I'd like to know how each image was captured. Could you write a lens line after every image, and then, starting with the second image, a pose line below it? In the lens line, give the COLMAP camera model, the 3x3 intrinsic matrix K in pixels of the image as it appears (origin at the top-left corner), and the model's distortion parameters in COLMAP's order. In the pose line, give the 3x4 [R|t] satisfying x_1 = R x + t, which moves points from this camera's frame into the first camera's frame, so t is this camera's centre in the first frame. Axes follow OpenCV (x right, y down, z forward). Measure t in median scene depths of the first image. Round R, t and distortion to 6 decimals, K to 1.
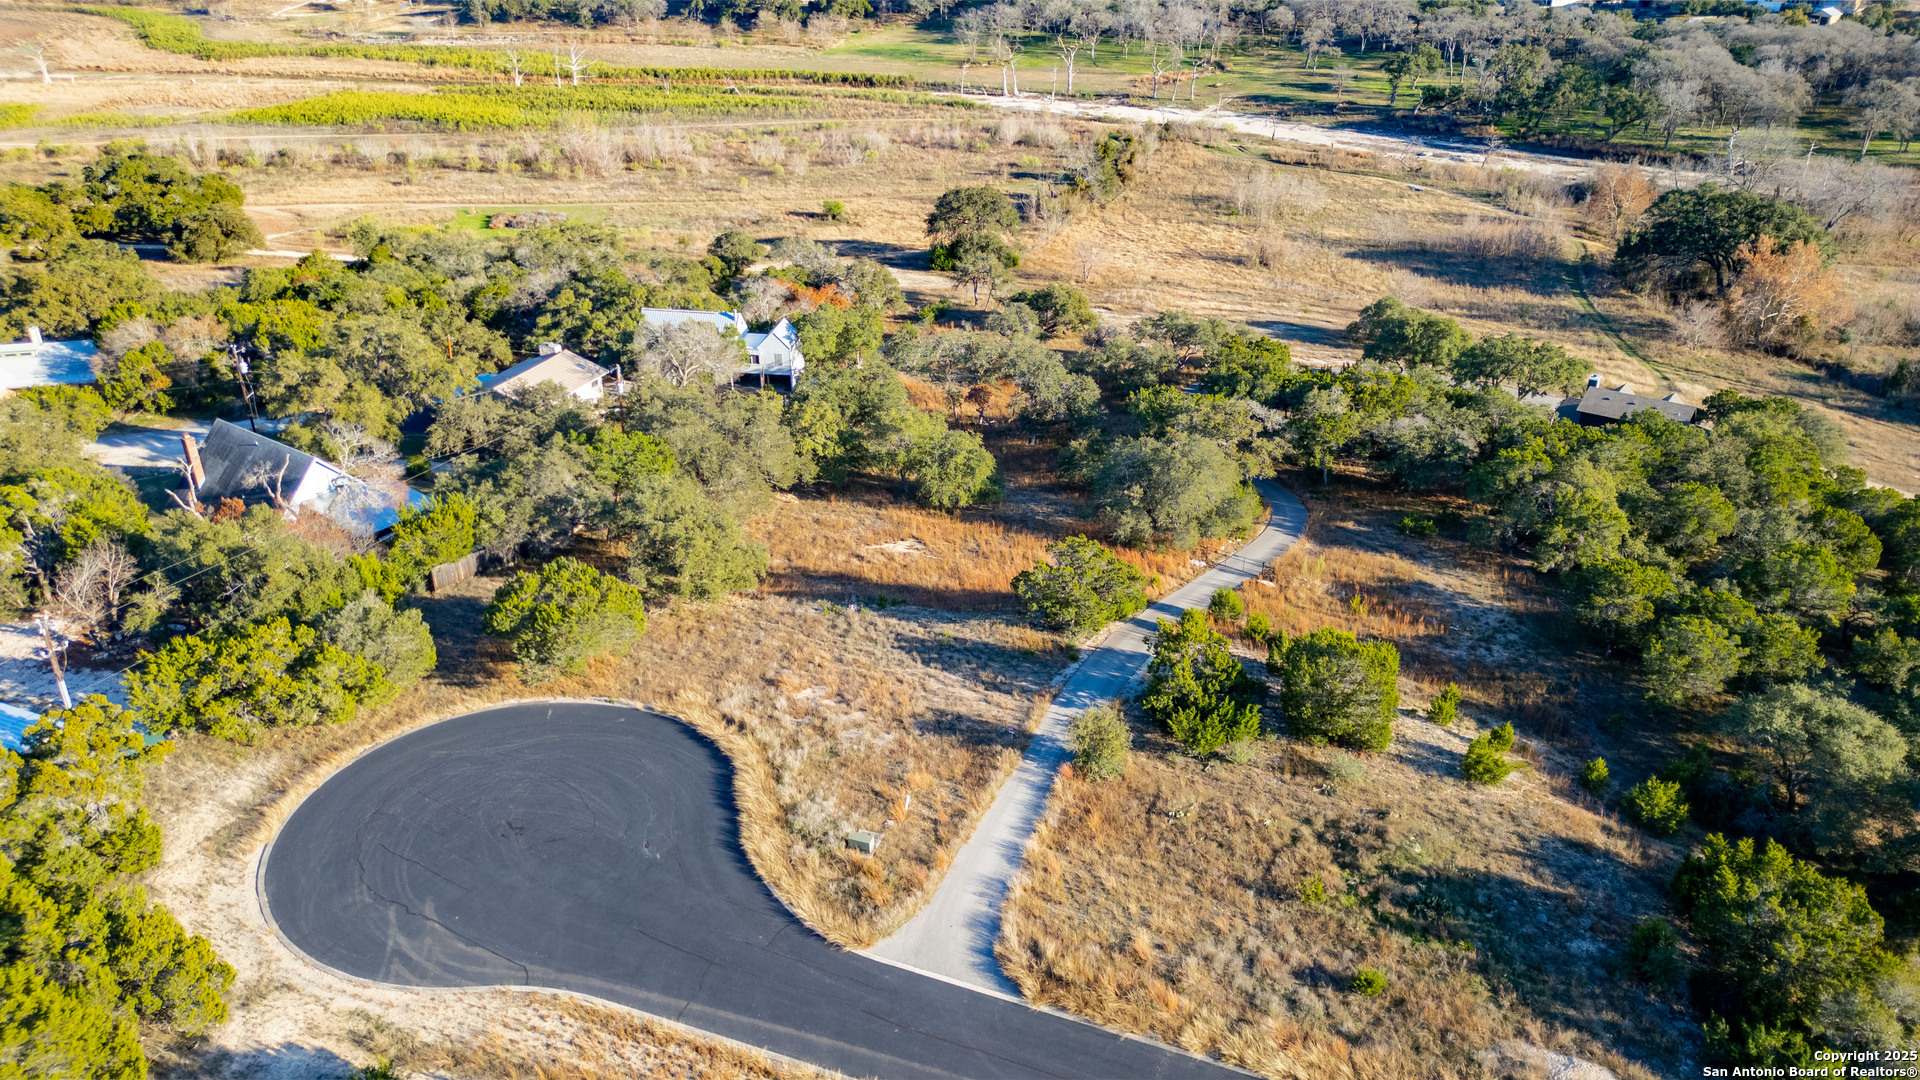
lens RADIAL K [[1342.0, 0, 960.0], [0, 1342.0, 540.0], [0, 0, 1]] dist [0.077138, -0.076873]
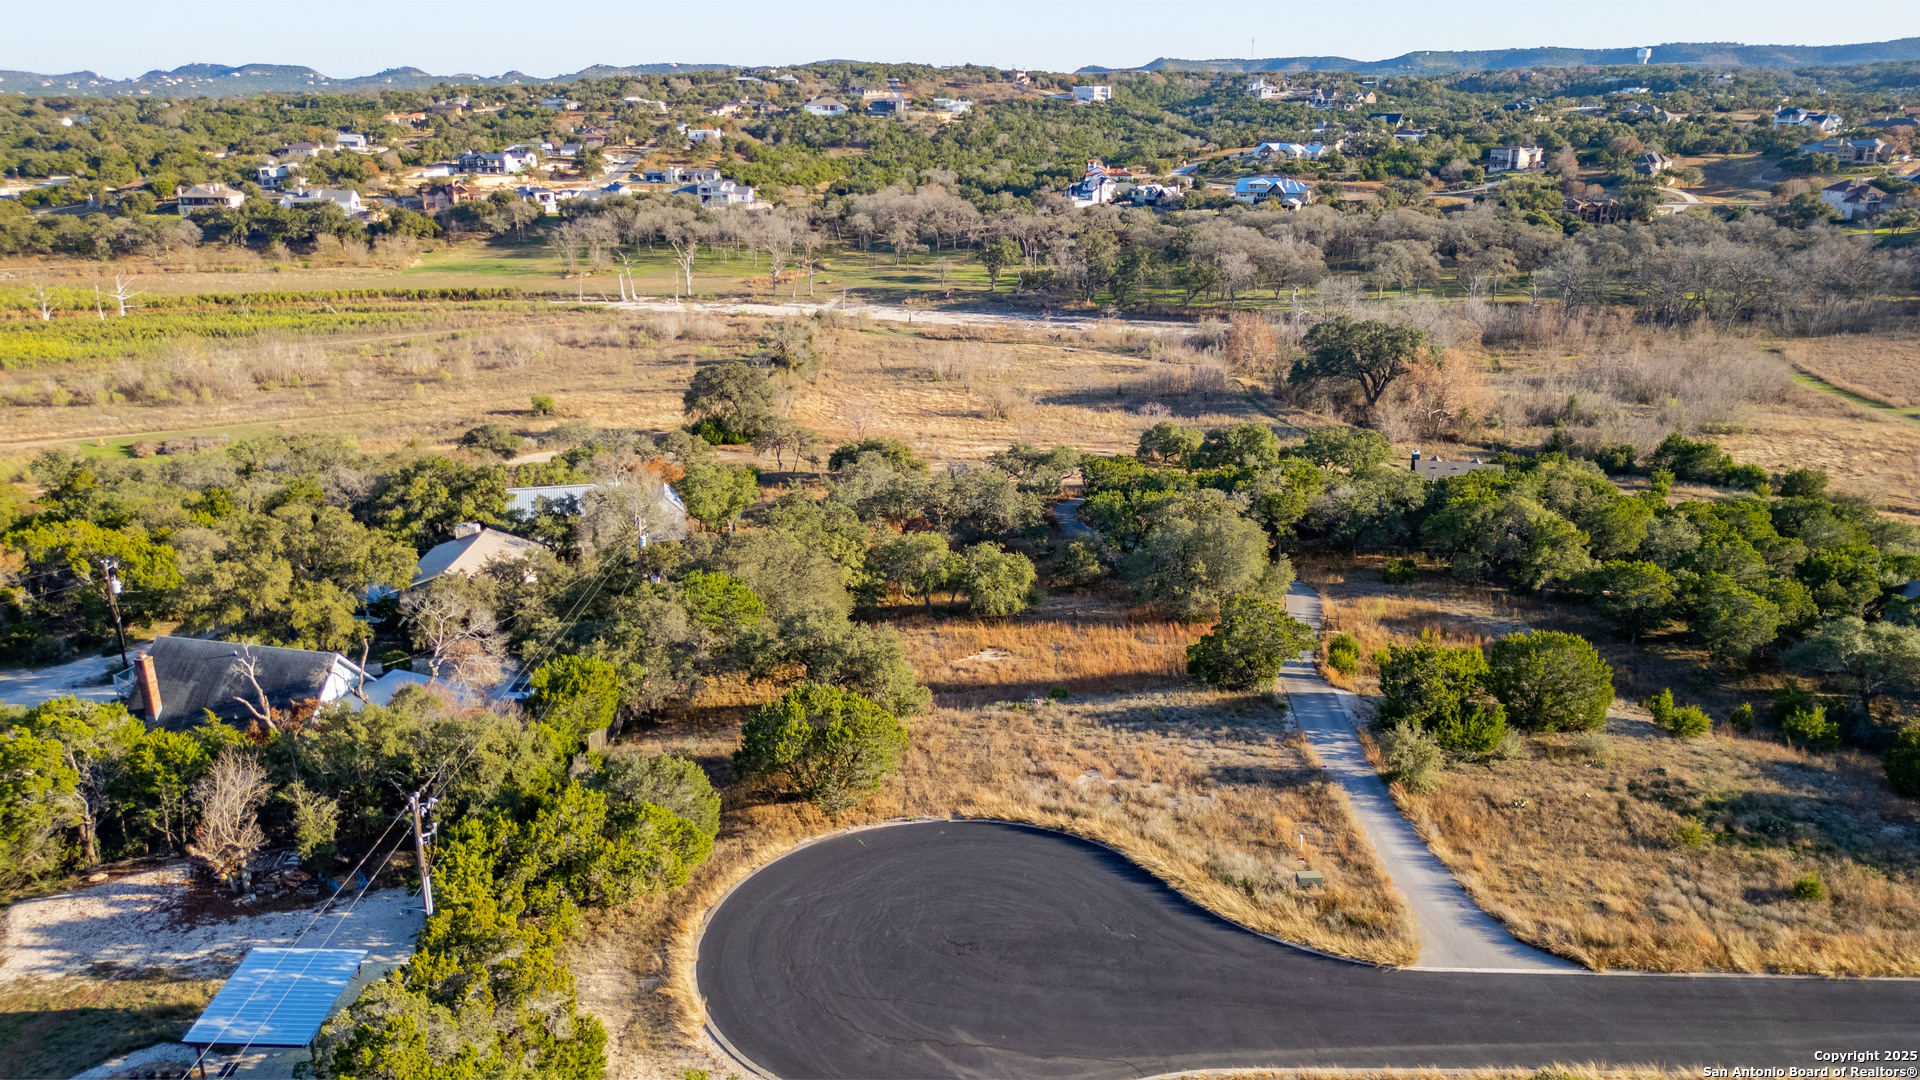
lens RADIAL K [[1342.0, 0, 960.0], [0, 1342.0, 540.0], [0, 0, 1]] dist [0.077138, -0.076873]
pose [[0.929056, -0.117932, 0.350638, -0.144324], [0.171025, 0.977379, -0.124423, 0.014775], [-0.328032, 0.175564, 0.928209, 0.030455]]
